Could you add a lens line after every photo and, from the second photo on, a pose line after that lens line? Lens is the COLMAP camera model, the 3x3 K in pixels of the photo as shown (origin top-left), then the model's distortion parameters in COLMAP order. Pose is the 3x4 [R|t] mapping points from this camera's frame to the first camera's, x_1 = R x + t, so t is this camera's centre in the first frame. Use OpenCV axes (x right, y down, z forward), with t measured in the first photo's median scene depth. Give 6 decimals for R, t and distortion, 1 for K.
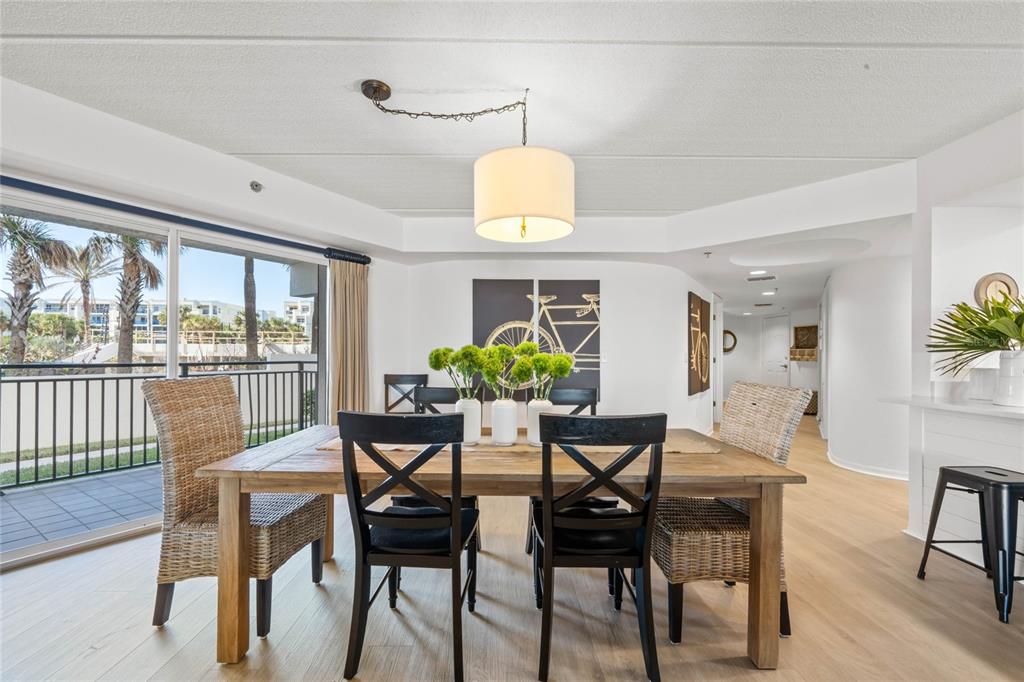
lens RADIAL K [[432.9, 0, 508.6], [0, 432.9, 351.7], [0, 0, 1]] dist [0.003285, -0.000549]
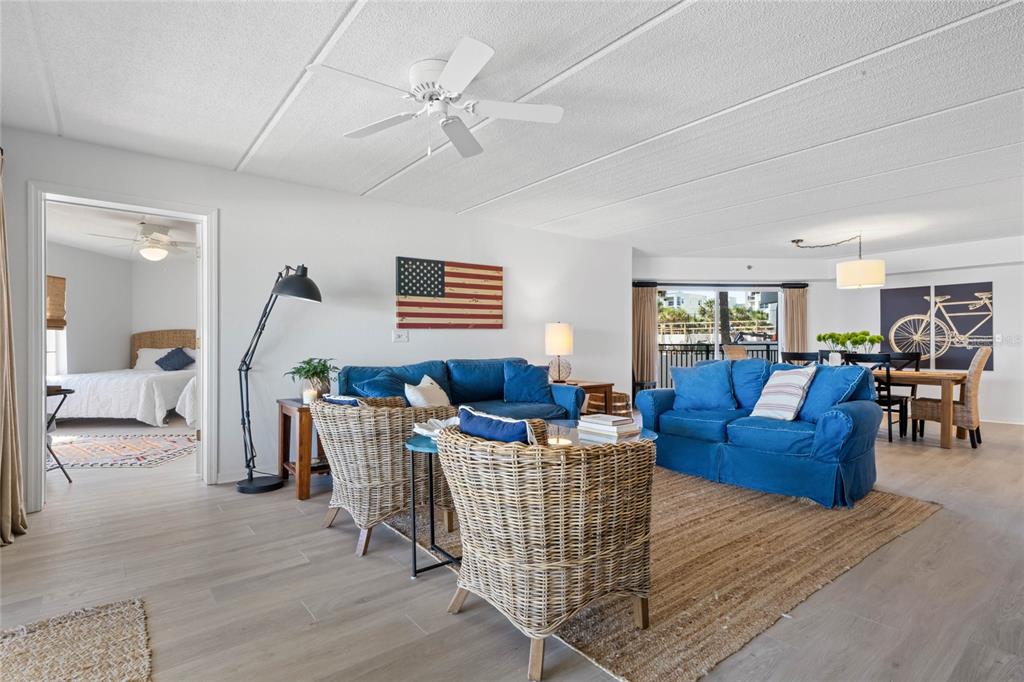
lens RADIAL K [[507.6, 0, 503.2], [0, 507.6, 342.0], [0, 0, 1]] dist [0.003956, 0.000032]
pose [[0.604334, -0.006677, -0.796703, 0.558736], [0.006985, 0.999971, -0.003082, 0.018983], [0.796701, -0.003702, 0.604363, -1.200704]]
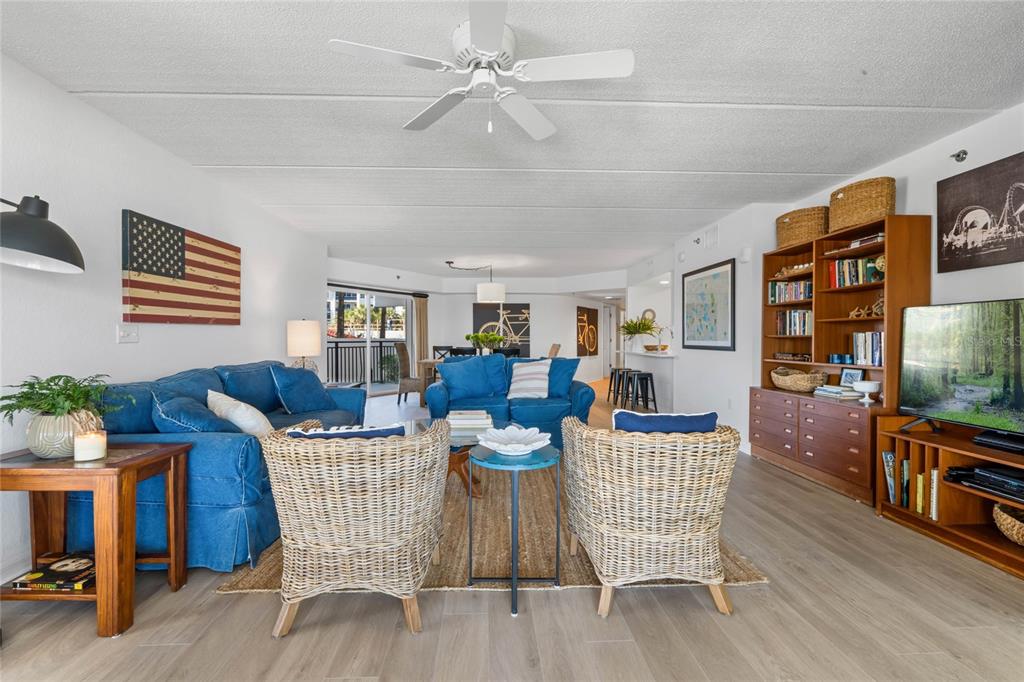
lens RADIAL K [[461.1, 0, 514.0], [0, 461.1, 340.2], [0, 0, 1]] dist [0.001270, 0.000421]
pose [[0.999296, -0.002981, 0.037387, 0.039619], [0.002709, 0.999970, 0.007324, 0.006337], [-0.037407, -0.007218, 0.999274, -1.385891]]
